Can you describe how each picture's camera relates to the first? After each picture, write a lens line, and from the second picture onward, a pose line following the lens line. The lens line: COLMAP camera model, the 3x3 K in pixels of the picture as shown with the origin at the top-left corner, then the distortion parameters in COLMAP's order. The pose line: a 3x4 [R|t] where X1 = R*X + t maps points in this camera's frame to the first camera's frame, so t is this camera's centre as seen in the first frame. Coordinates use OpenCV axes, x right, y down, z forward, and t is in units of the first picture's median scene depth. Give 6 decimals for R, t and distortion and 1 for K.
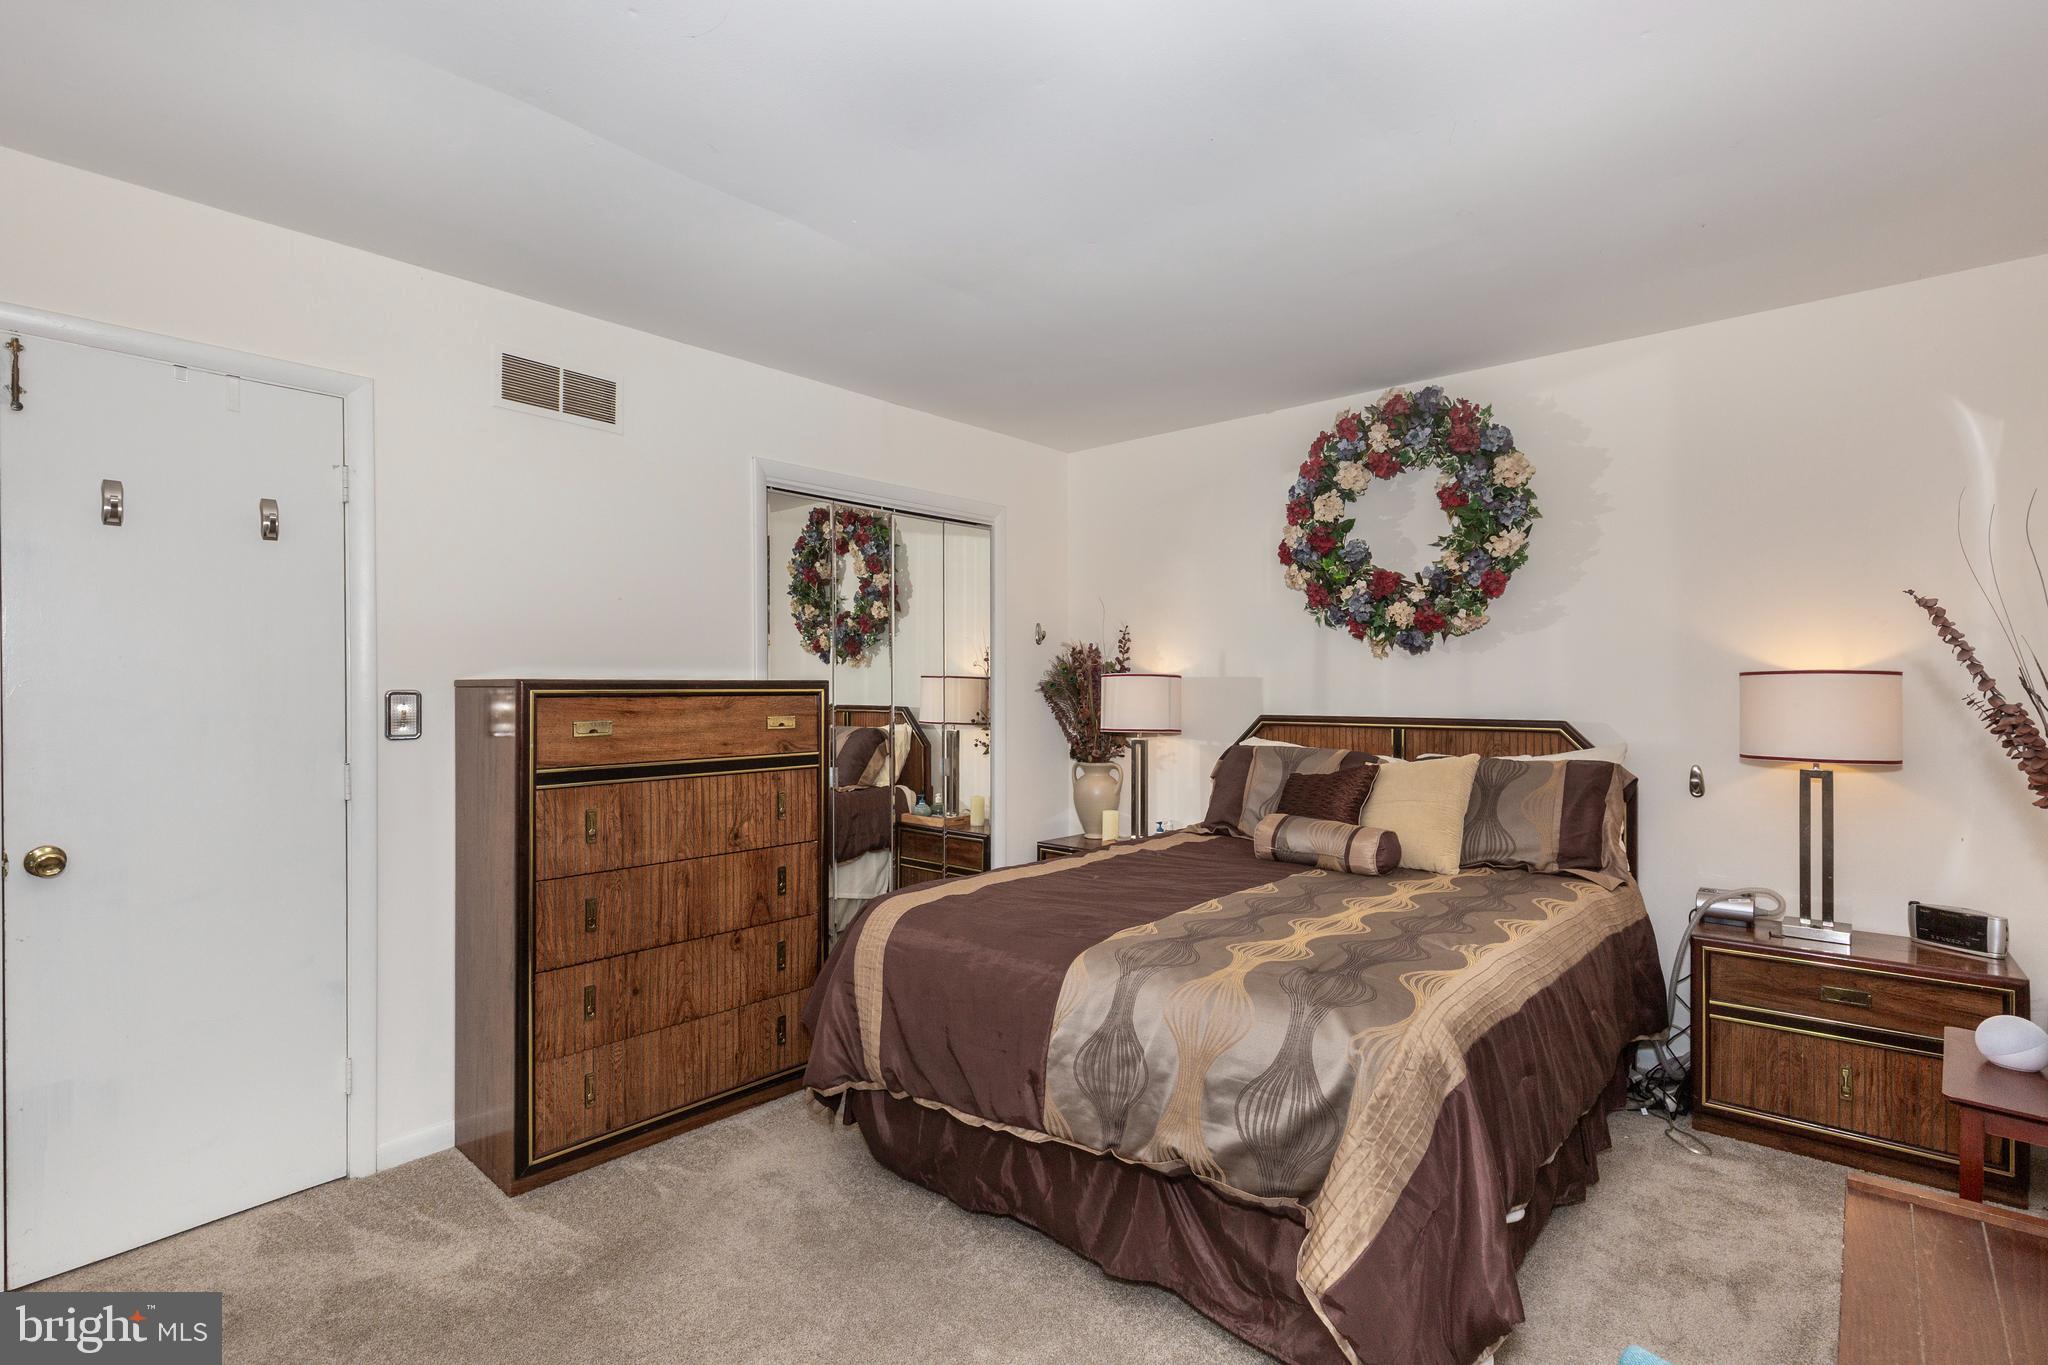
lens RADIAL K [[953.2, 0, 1034.6], [0, 953.2, 687.5], [0, 0, 1]] dist [-0.000522, 0.000169]
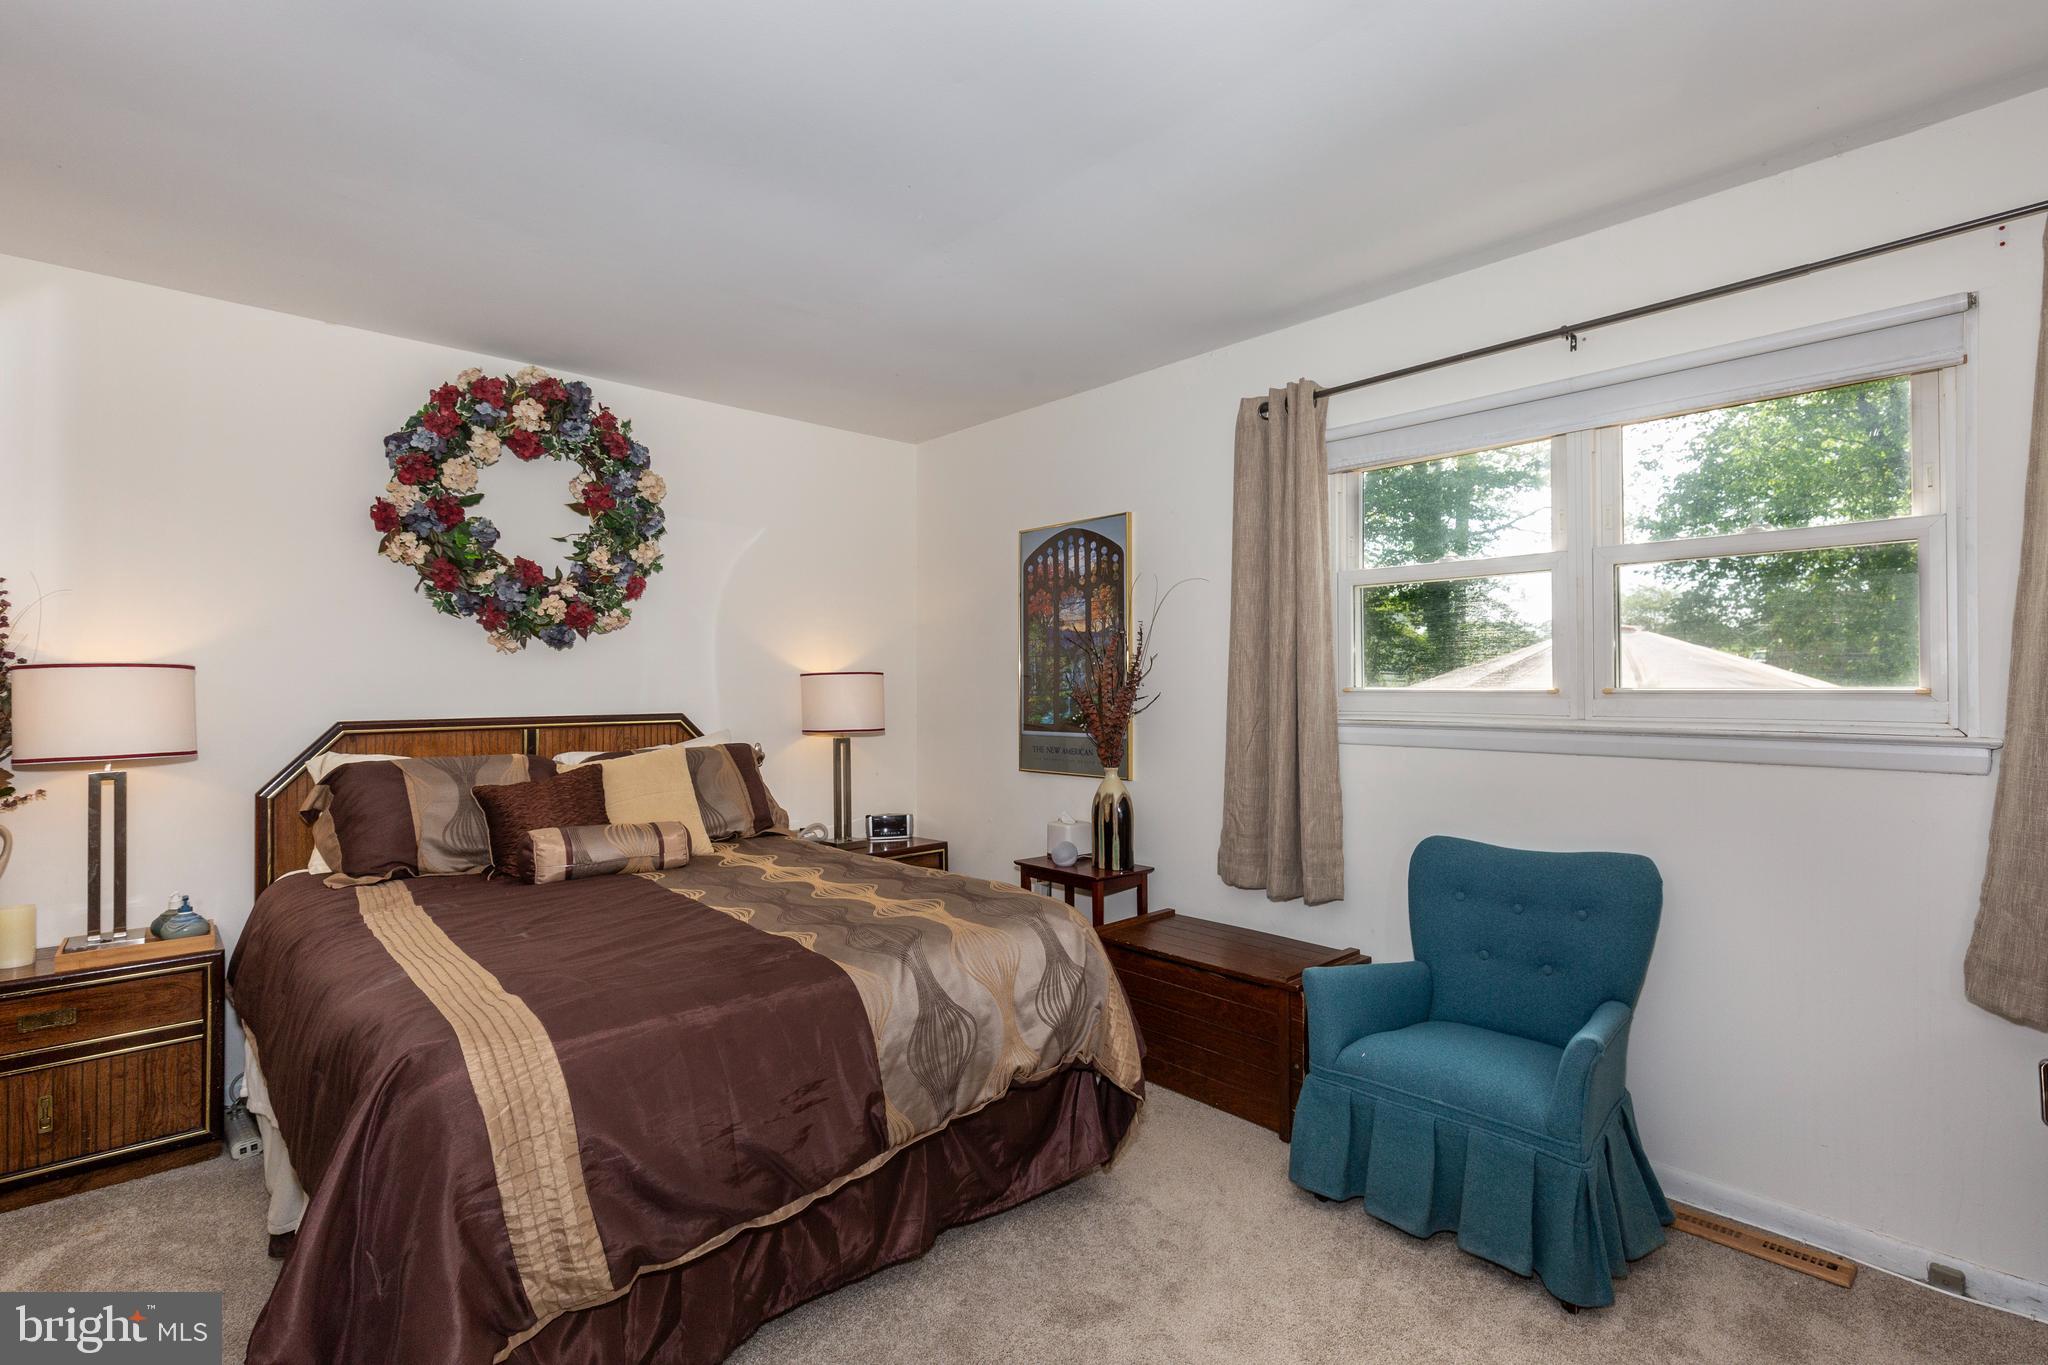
lens RADIAL K [[953.2, 0, 1036.2], [0, 953.2, 675.6], [0, 0, 1]] dist [-0.000522, 0.000169]
pose [[0.102410, 0.009340, 0.994698, -0.519291], [0.006312, 0.999930, -0.010039, 0.003768], [-0.994722, 0.007307, 0.102344, 0.425370]]
